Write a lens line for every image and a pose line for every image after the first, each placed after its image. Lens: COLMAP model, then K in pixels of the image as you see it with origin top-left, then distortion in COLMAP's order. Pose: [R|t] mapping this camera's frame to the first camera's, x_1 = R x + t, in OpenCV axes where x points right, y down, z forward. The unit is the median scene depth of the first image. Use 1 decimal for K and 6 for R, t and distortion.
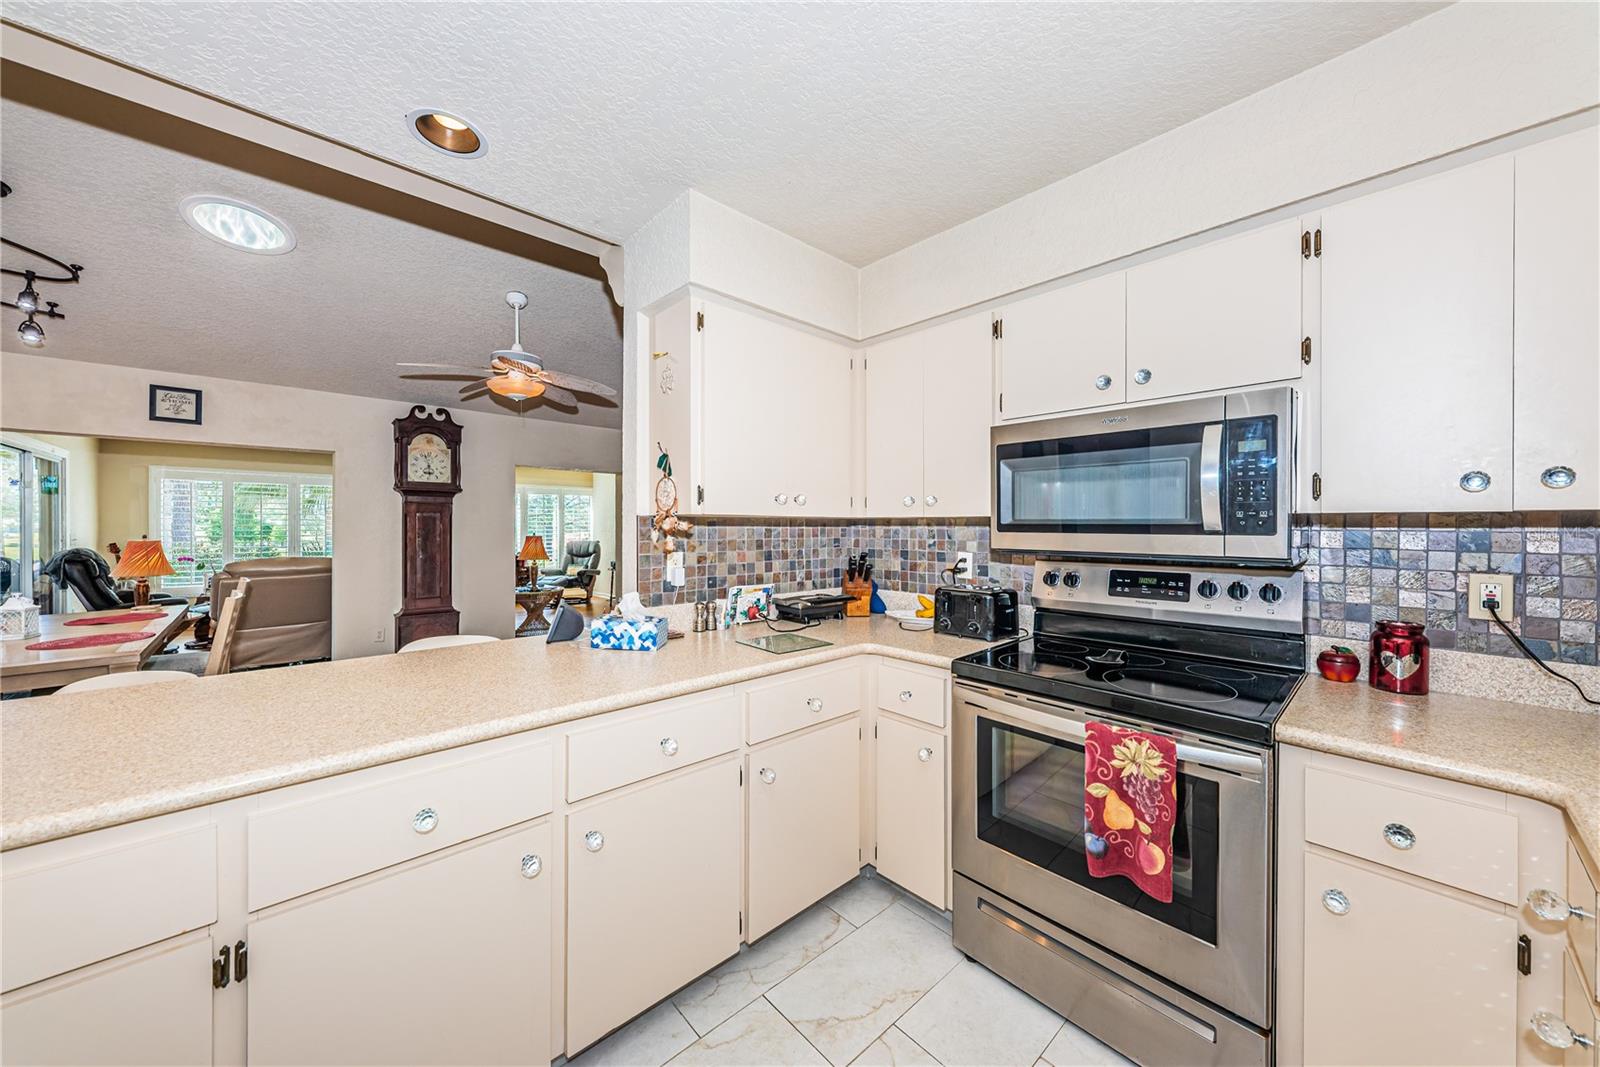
lens RADIAL K [[554.8, 0, 800.6], [0, 554.8, 524.9], [0, 0, 1]] dist [0.000584, 0.000049]
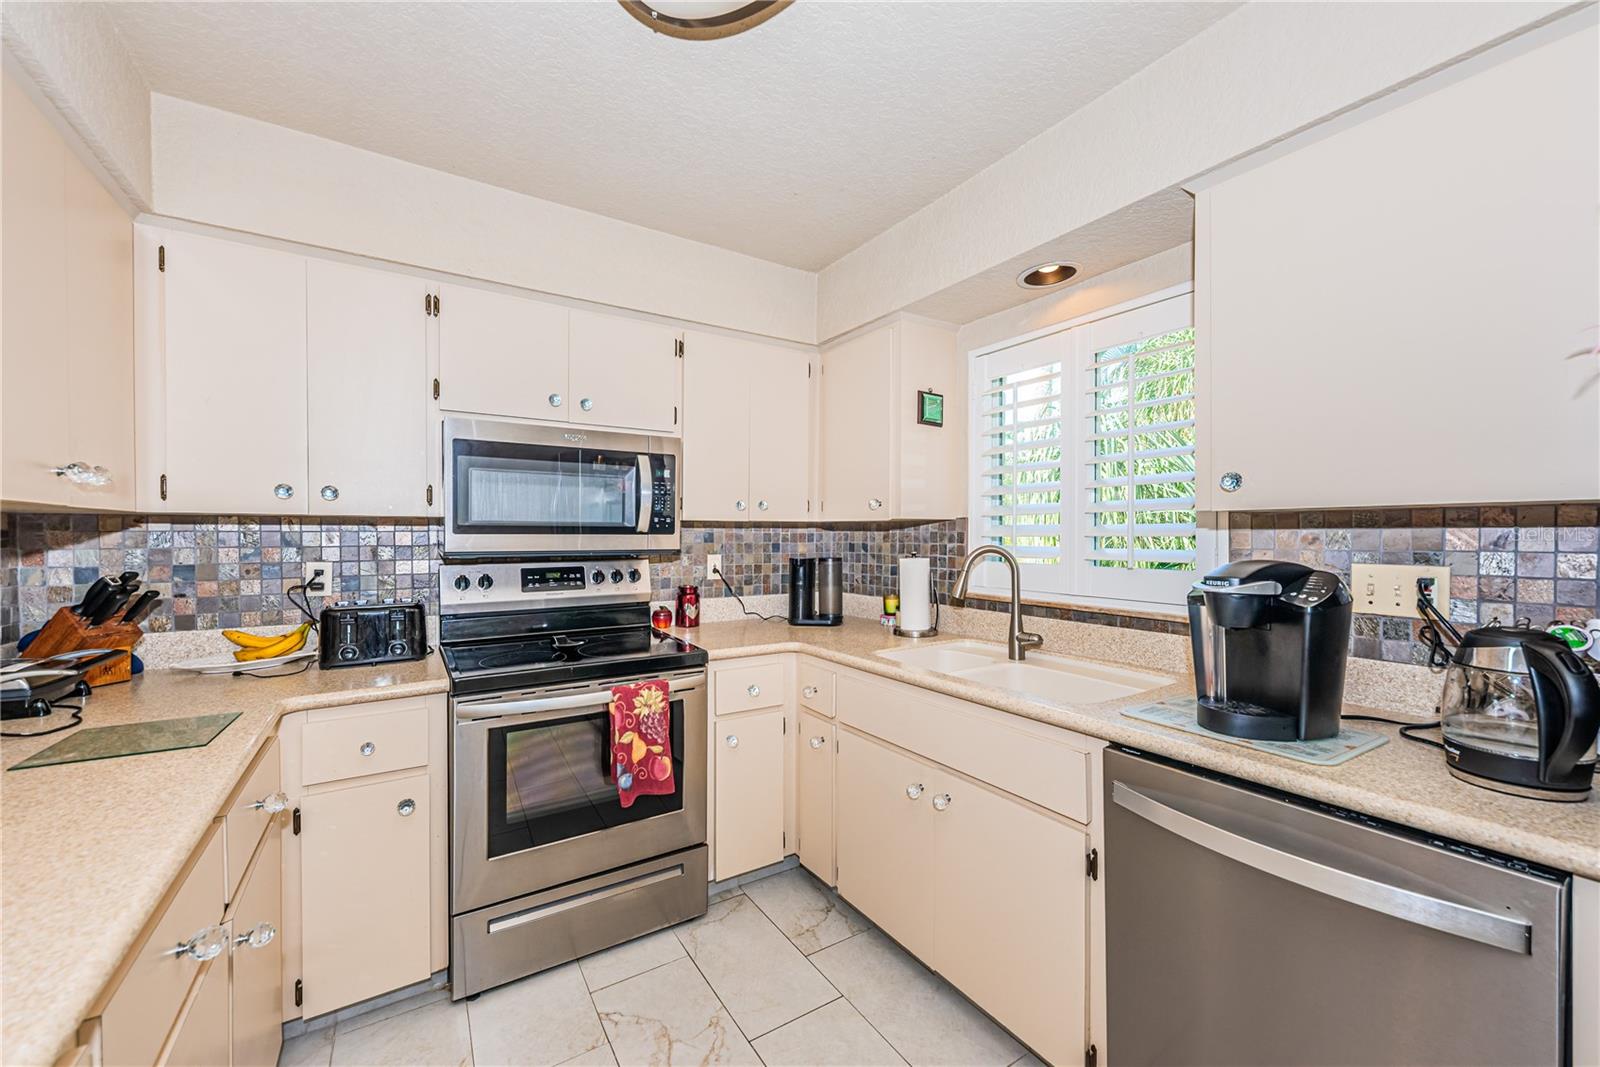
lens RADIAL K [[629.0, 0, 800.0], [0, 629.0, 533.5], [0, 0, 1]] dist [0.000171, 0.000045]
pose [[0.170958, -0.007900, 0.985247, -0.674869], [-0.003272, 0.999958, 0.008586, 0.000638], [-0.985273, -0.004692, 0.170925, 0.313552]]
